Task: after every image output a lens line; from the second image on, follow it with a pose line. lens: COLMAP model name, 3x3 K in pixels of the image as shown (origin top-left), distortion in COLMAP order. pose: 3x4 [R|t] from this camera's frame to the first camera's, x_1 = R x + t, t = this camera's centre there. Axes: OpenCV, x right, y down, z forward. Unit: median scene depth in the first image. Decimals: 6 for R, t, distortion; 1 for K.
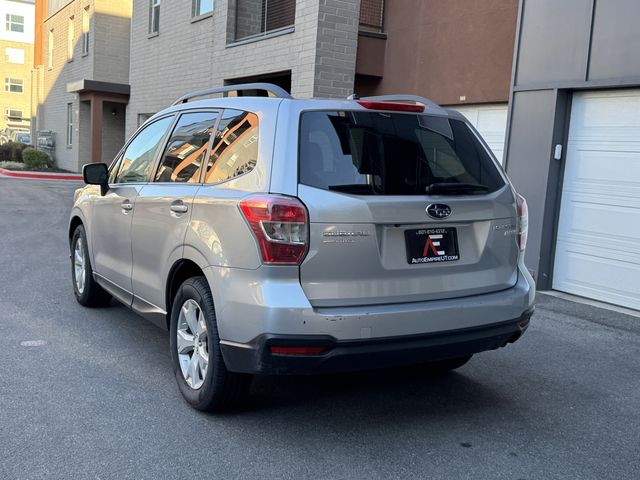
lens RADIAL K [[685.8, 0, 311.5], [0, 685.8, 240.8], [0, 0, 1]] dist [0.190342, -0.402927]
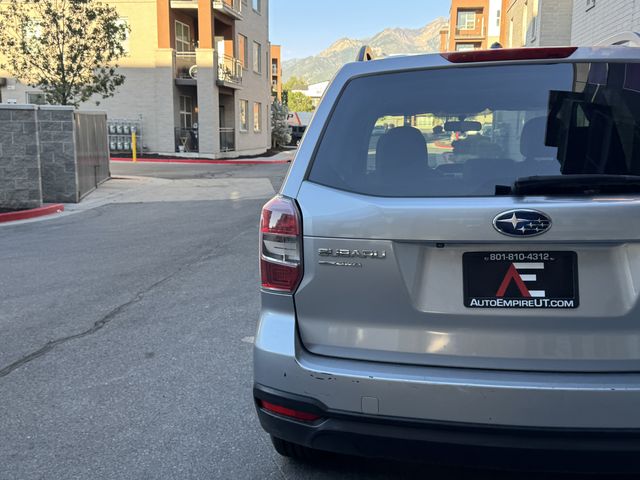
lens RADIAL K [[685.8, 0, 311.5], [0, 685.8, 240.8], [0, 0, 1]] dist [0.190342, -0.402927]
pose [[0.776724, 0.045313, -0.628209, 0.409178], [-0.035419, 0.998973, 0.028264, -0.037628], [0.628845, 0.000297, 0.777531, 0.410204]]
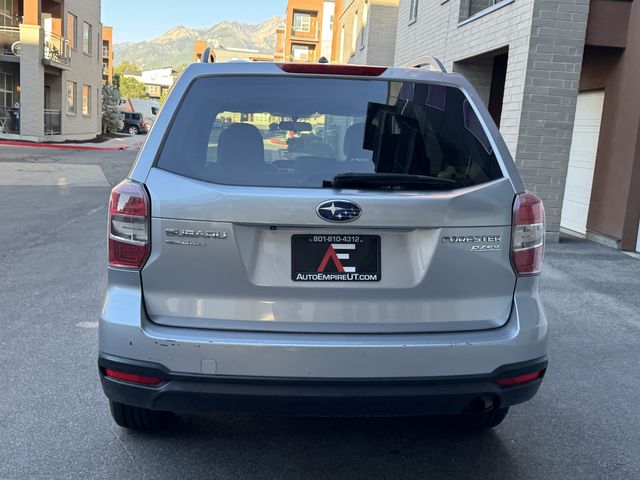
lens RADIAL K [[685.8, 0, 311.5], [0, 685.8, 240.8], [0, 0, 1]] dist [0.190342, -0.402927]
pose [[0.901908, 0.066937, -0.426710, 0.454301], [-0.062091, 0.997750, 0.025277, -0.027903], [0.427442, 0.003697, 0.904035, 0.330993]]
